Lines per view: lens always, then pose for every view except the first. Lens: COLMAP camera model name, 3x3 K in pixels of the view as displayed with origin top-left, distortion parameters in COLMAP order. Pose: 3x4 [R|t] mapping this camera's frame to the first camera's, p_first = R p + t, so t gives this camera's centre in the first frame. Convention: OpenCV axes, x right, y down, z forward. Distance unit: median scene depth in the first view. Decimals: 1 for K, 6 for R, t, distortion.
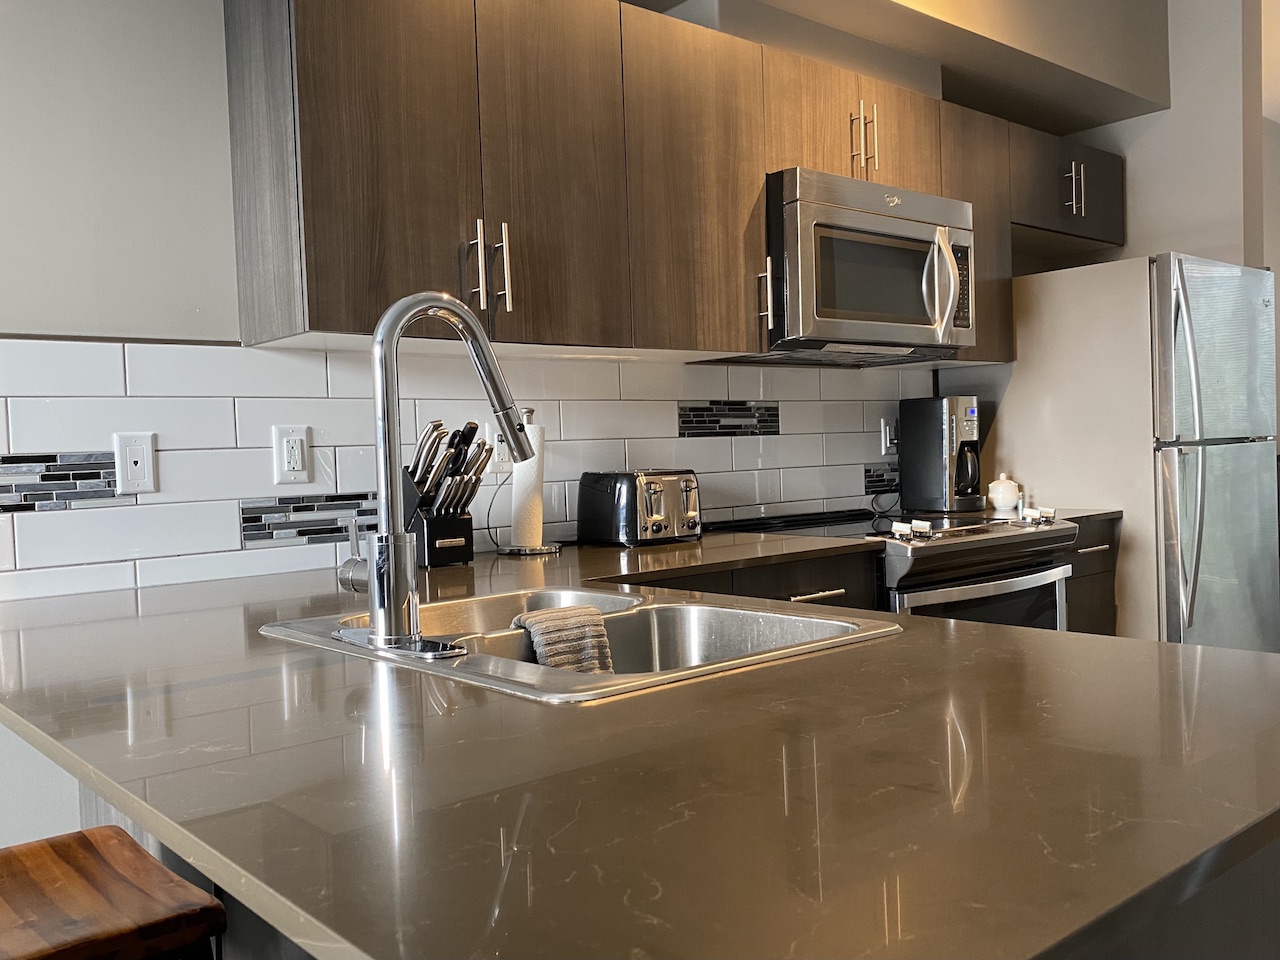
lens RADIAL K [[1098.4, 0, 640.0], [0, 1098.4, 480.0], [0, 0, 1]] dist [0.093559, -0.160988]
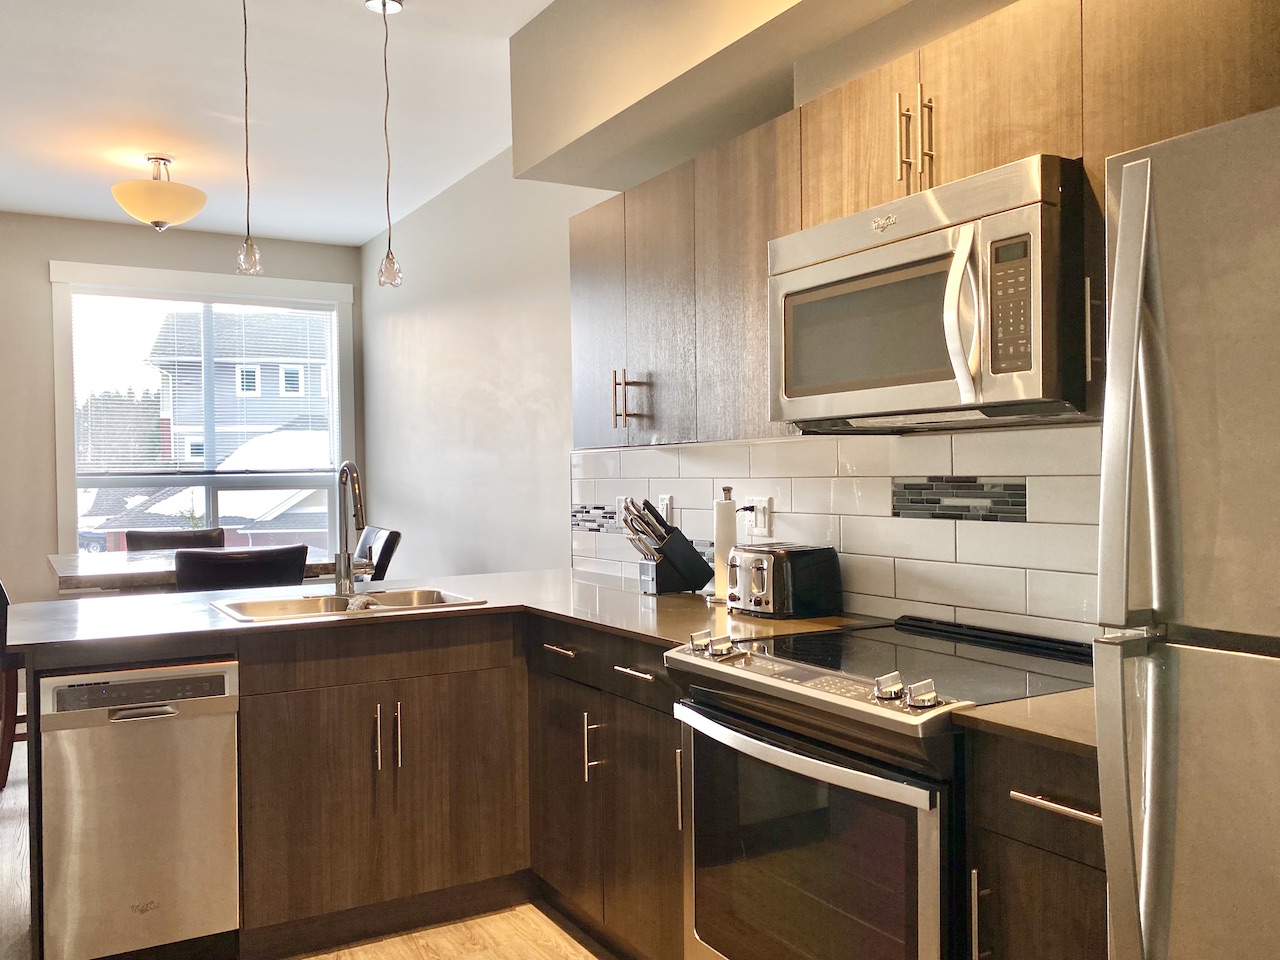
lens RADIAL K [[1036.7, 0, 640.0], [0, 1036.7, 480.0], [0, 0, 1]] dist [0.146892, -0.321174]
pose [[-0.157224, 0.042652, -0.986642, 1.048764], [-0.005843, 0.999009, 0.044118, -0.120676], [0.987546, 0.012701, -0.156819, 1.043507]]
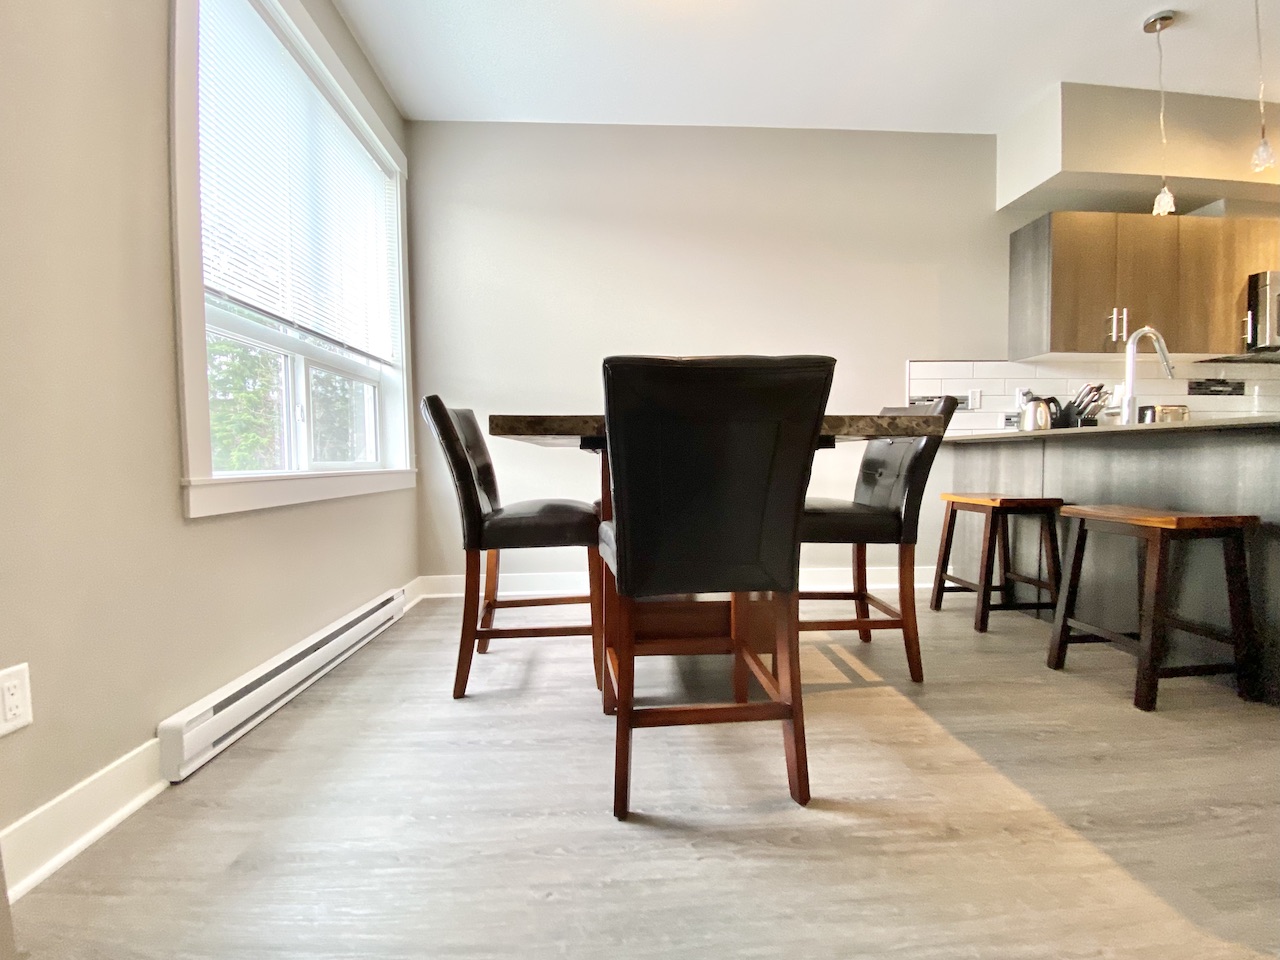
lens RADIAL K [[545.1, 0, 636.1], [0, 545.1, 476.9], [0, 0, 1]] dist [-0.023311, -0.000303]
pose [[0.789099, 0.056193, -0.611690, -0.209329], [-0.035334, 0.998310, 0.046127, 0.137041], [0.613249, -0.014785, 0.789751, -0.662703]]
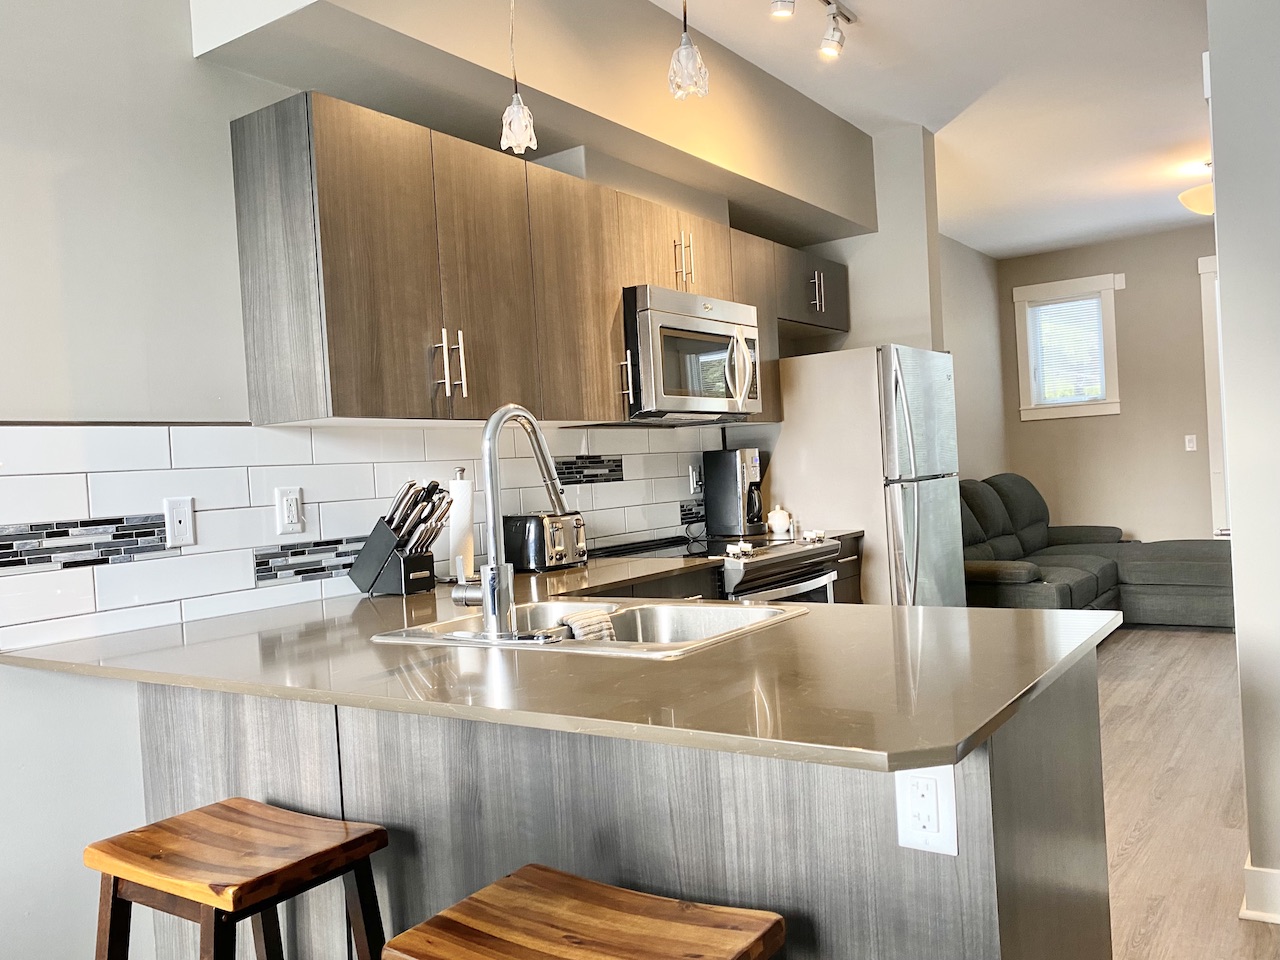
lens RADIAL K [[1036.7, 0, 640.0], [0, 1036.7, 480.0], [0, 0, 1]] dist [0.146892, -0.321174]
pose [[0.966034, -0.023345, 0.257360, -0.204261], [0.030923, 0.999198, -0.025434, -0.013001], [-0.256560, 0.032529, 0.965981, -0.219628]]
